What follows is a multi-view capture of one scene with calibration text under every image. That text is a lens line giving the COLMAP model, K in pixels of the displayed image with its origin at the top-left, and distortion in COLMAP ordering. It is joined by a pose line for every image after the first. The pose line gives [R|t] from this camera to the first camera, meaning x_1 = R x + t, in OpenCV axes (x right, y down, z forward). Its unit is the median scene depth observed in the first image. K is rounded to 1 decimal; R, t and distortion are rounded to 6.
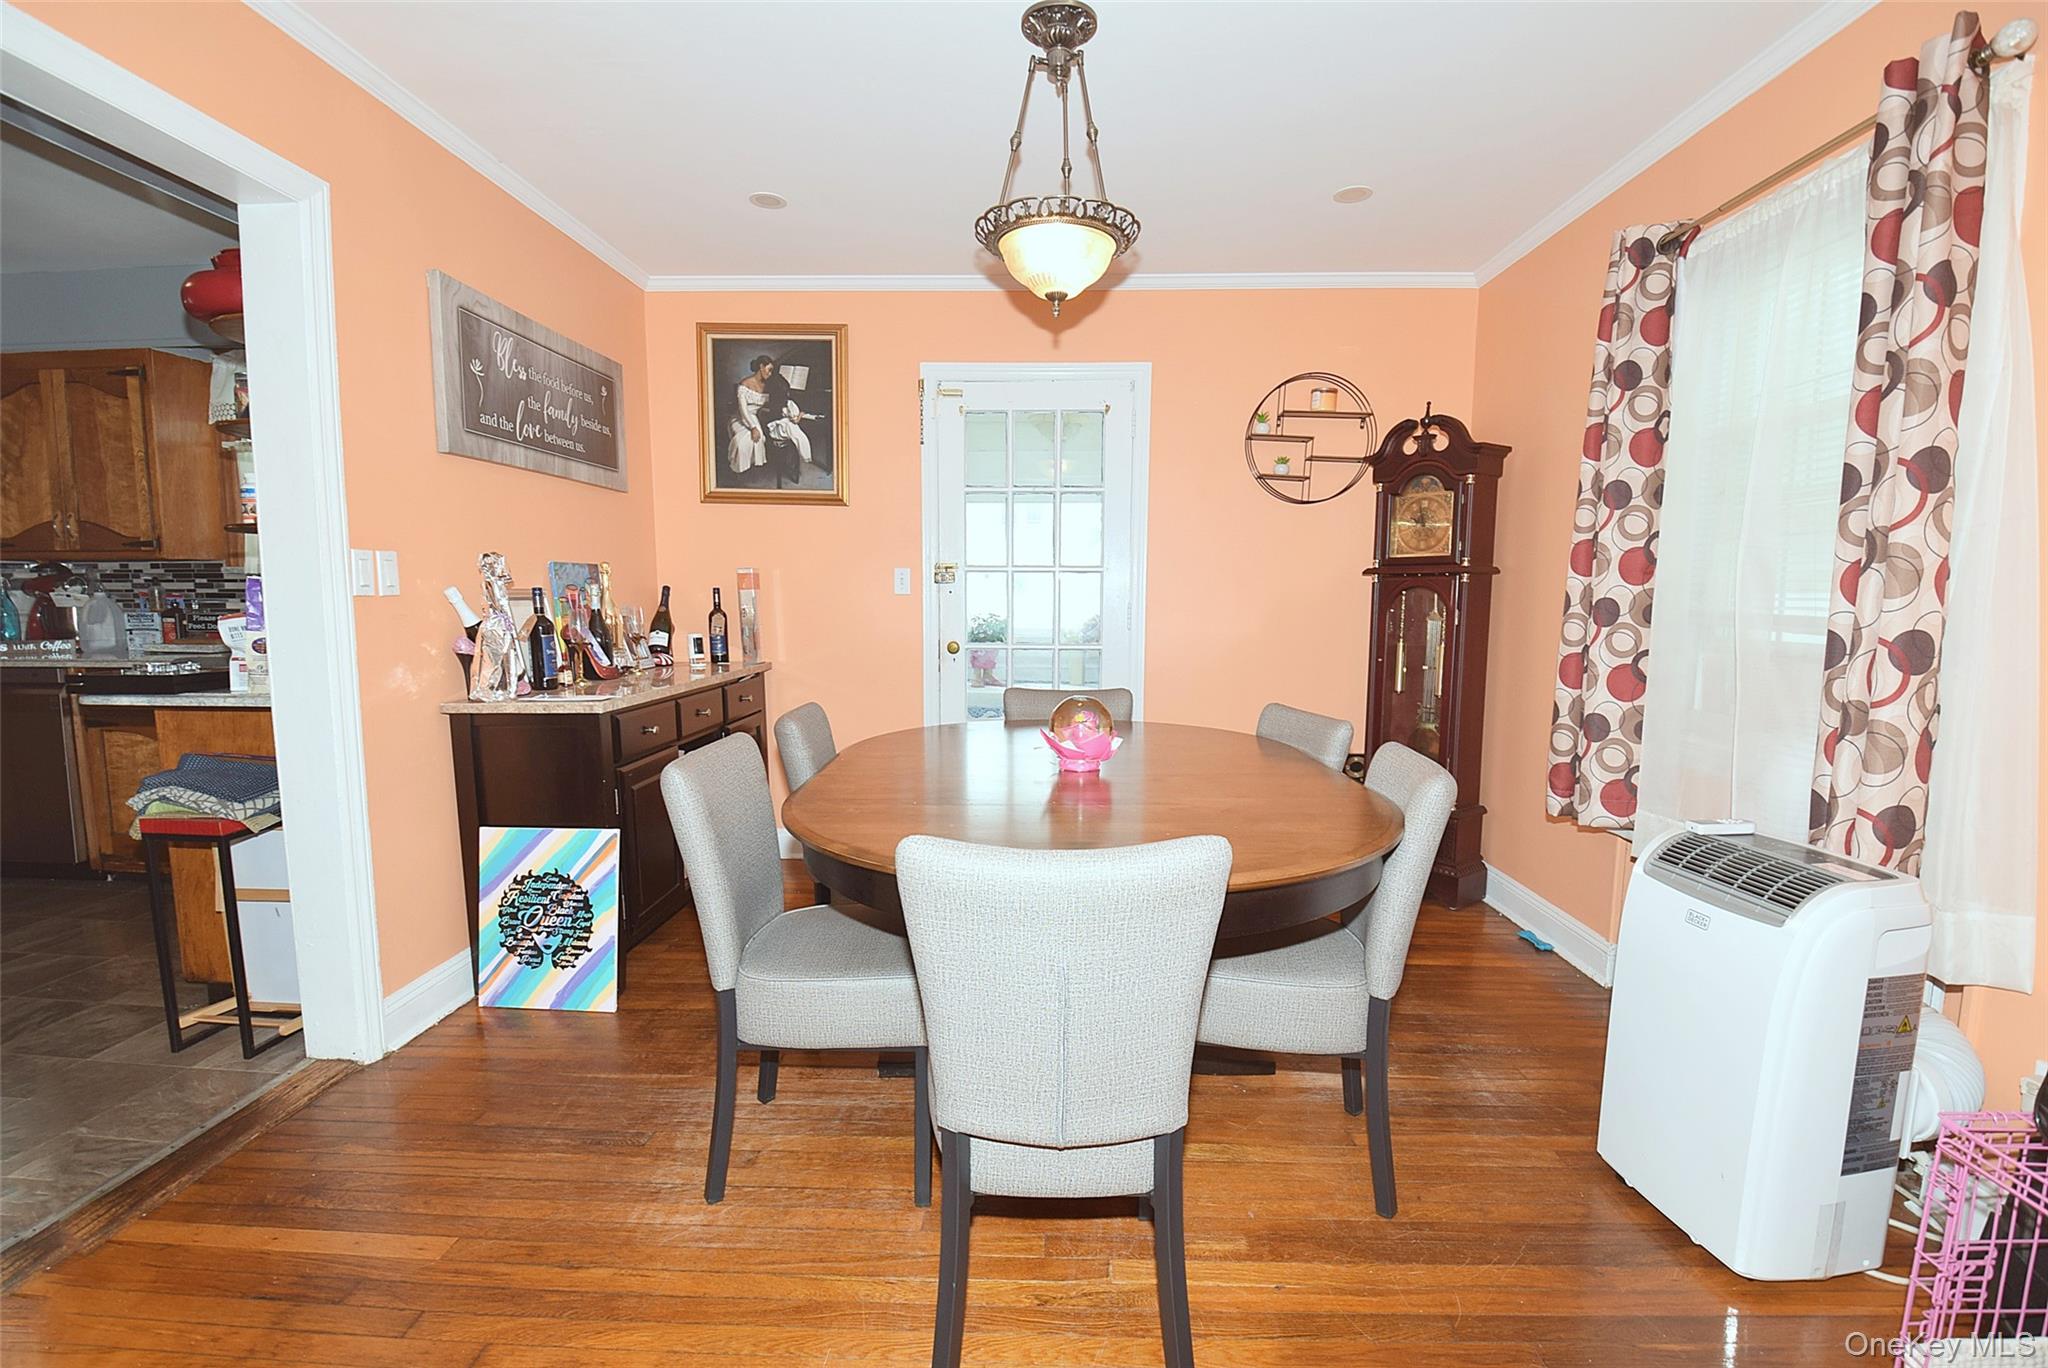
lens RADIAL K [[913.7, 0, 1032.1], [0, 913.7, 699.3], [0, 0, 1]] dist [0.002083, -0.012156]
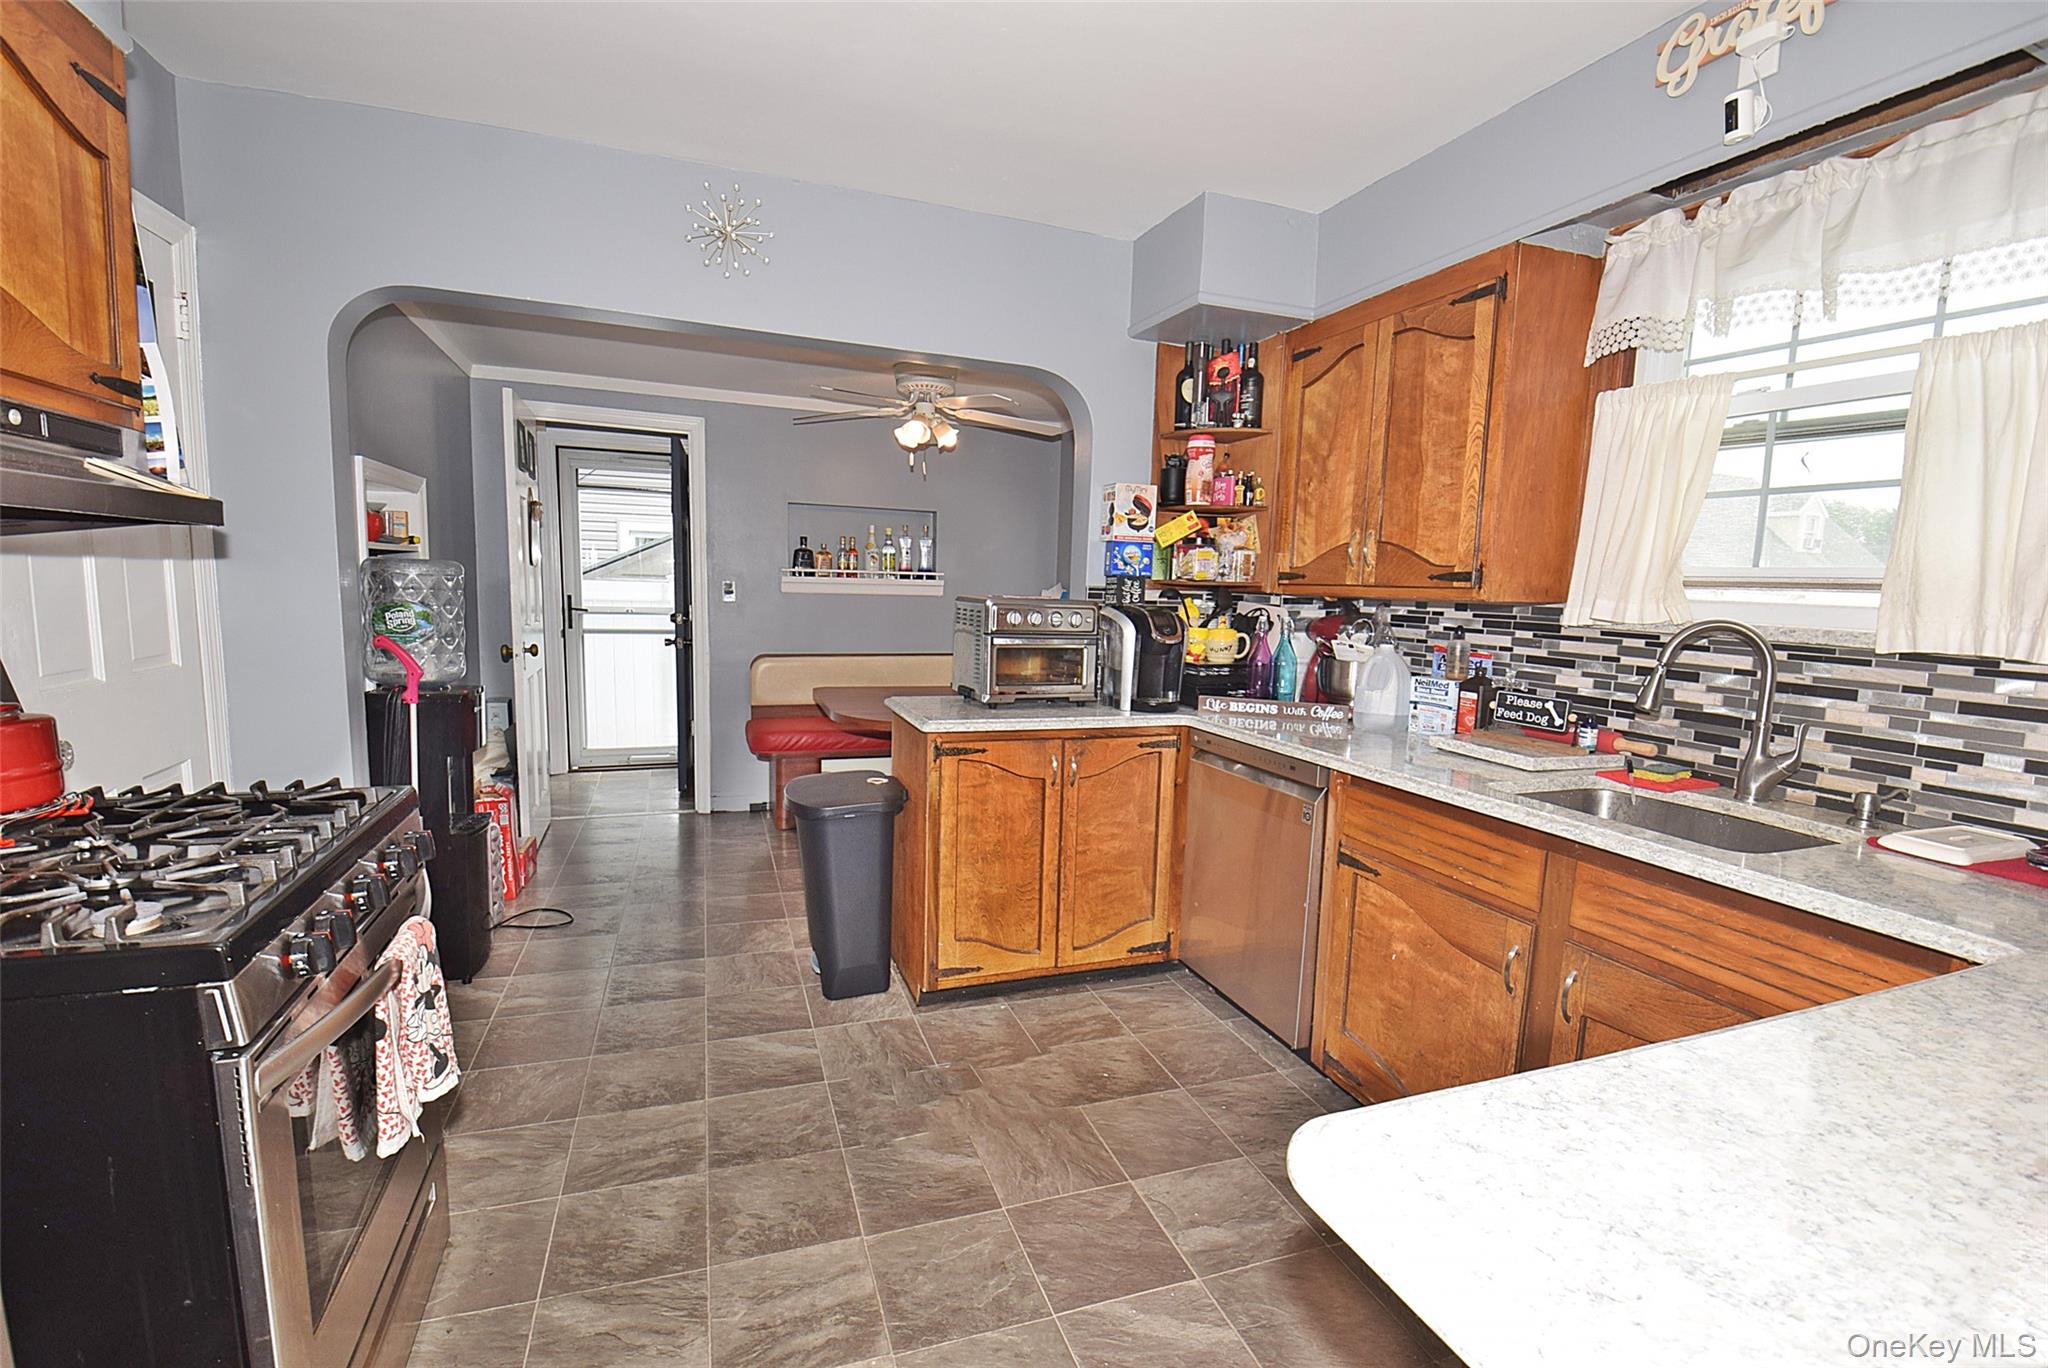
lens RADIAL K [[910.8, 0, 996.3], [0, 910.8, 690.2], [0, 0, 1]] dist [-0.007297, -0.002310]
pose [[0.368011, 0.117585, -0.922357, -0.756435], [-0.128405, 0.988894, 0.074835, -0.147915], [0.920913, 0.090895, 0.379022, 0.706242]]
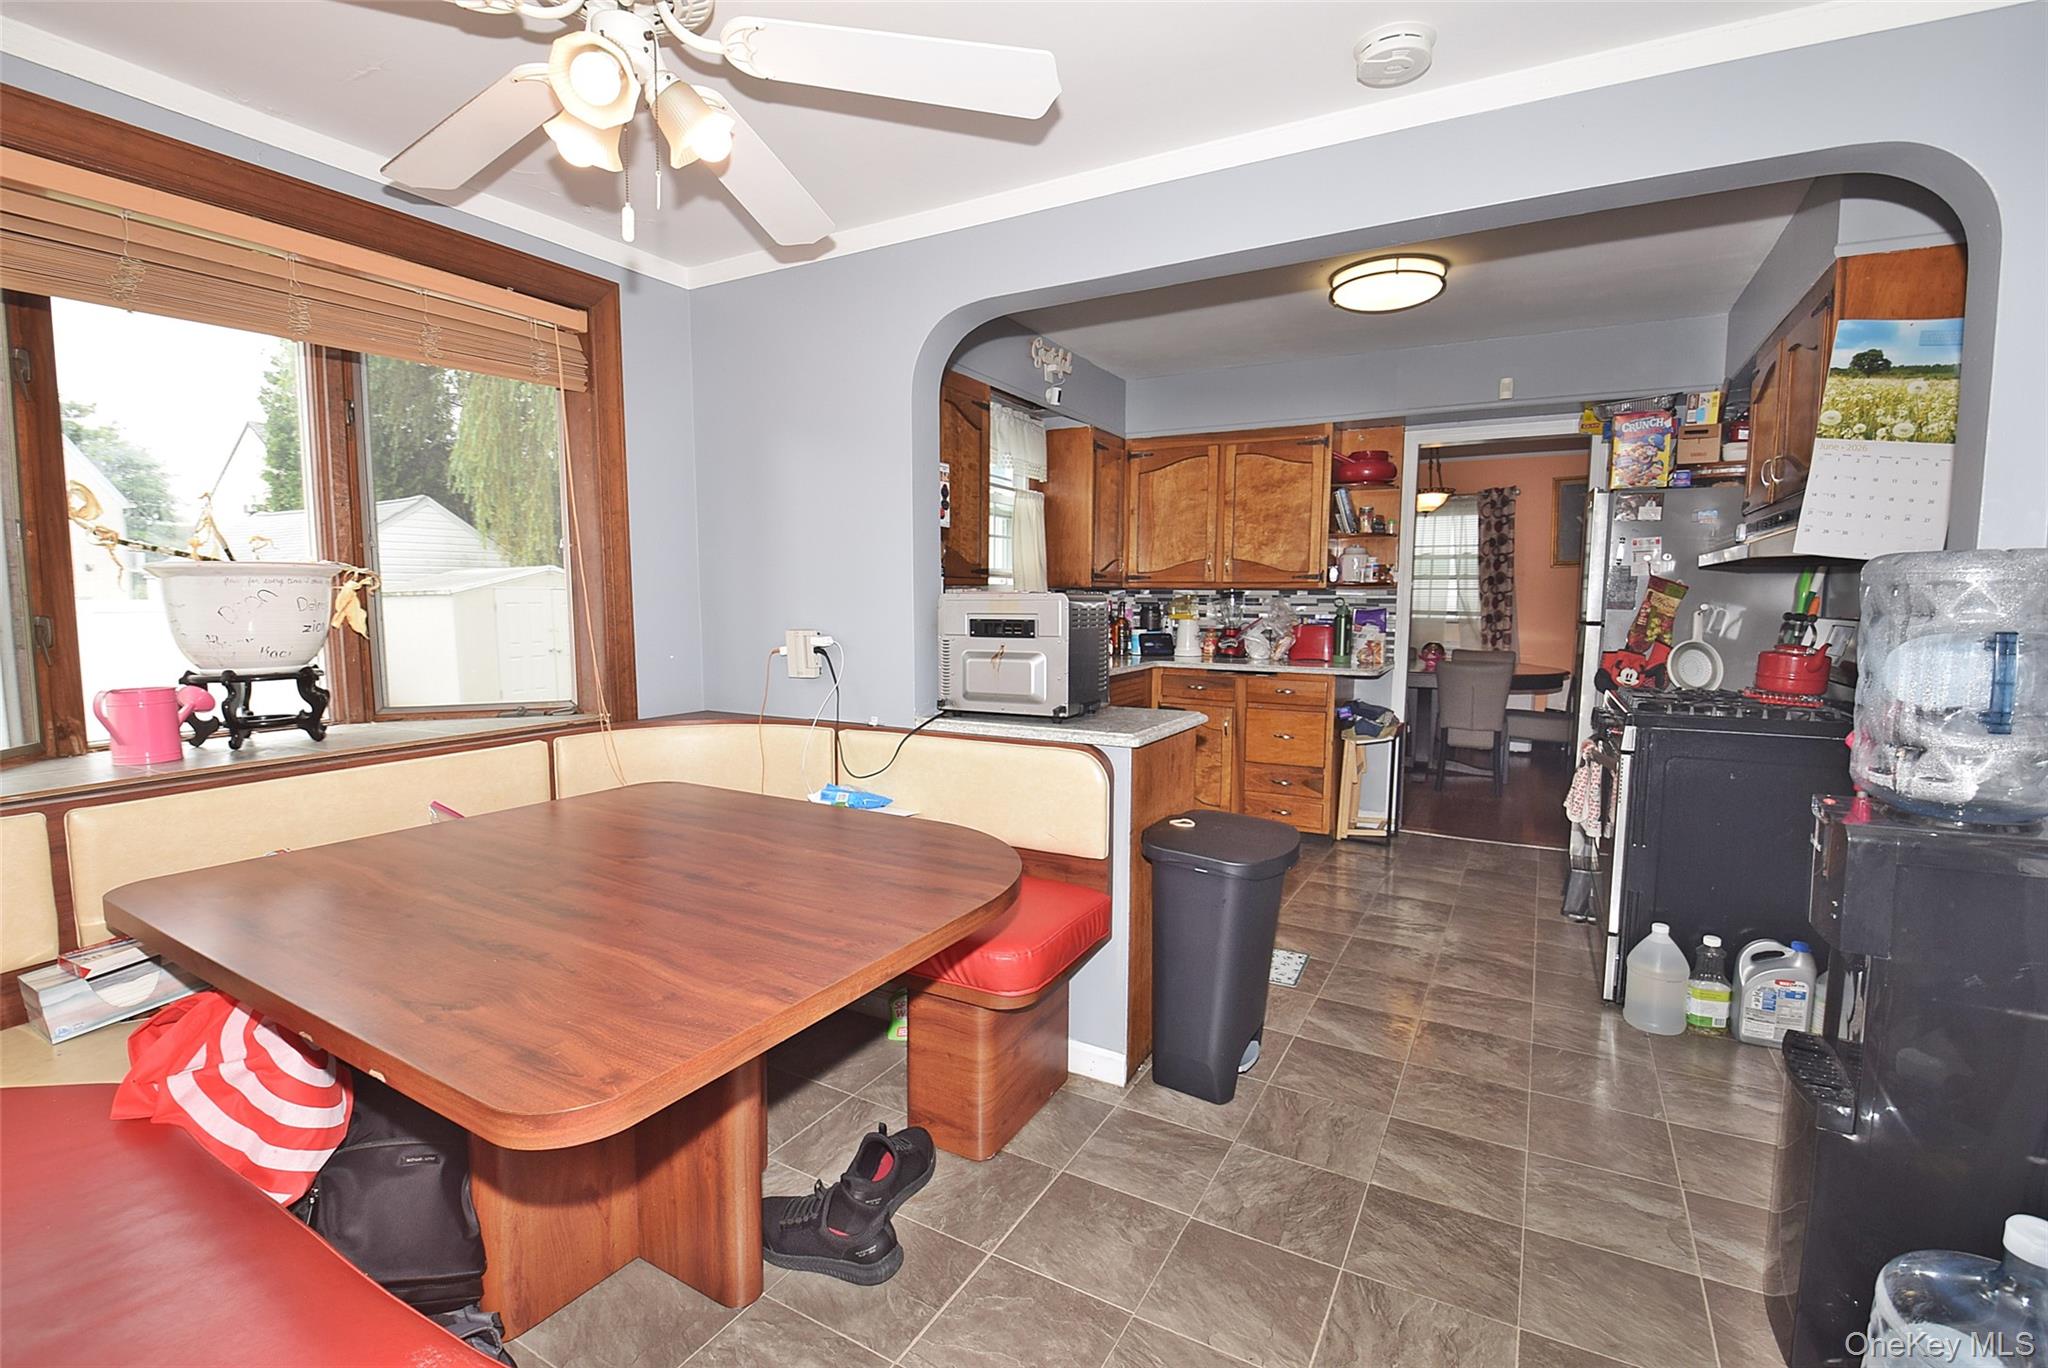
lens RADIAL K [[913.7, 0, 1007.7], [0, 913.7, 694.2], [0, 0, 1]] dist [0.002083, -0.012156]
pose [[0.447598, -0.103775, 0.888193, -2.768255], [0.096434, 0.993053, 0.067430, -0.145912], [-0.889020, 0.055471, 0.454496, 0.740145]]
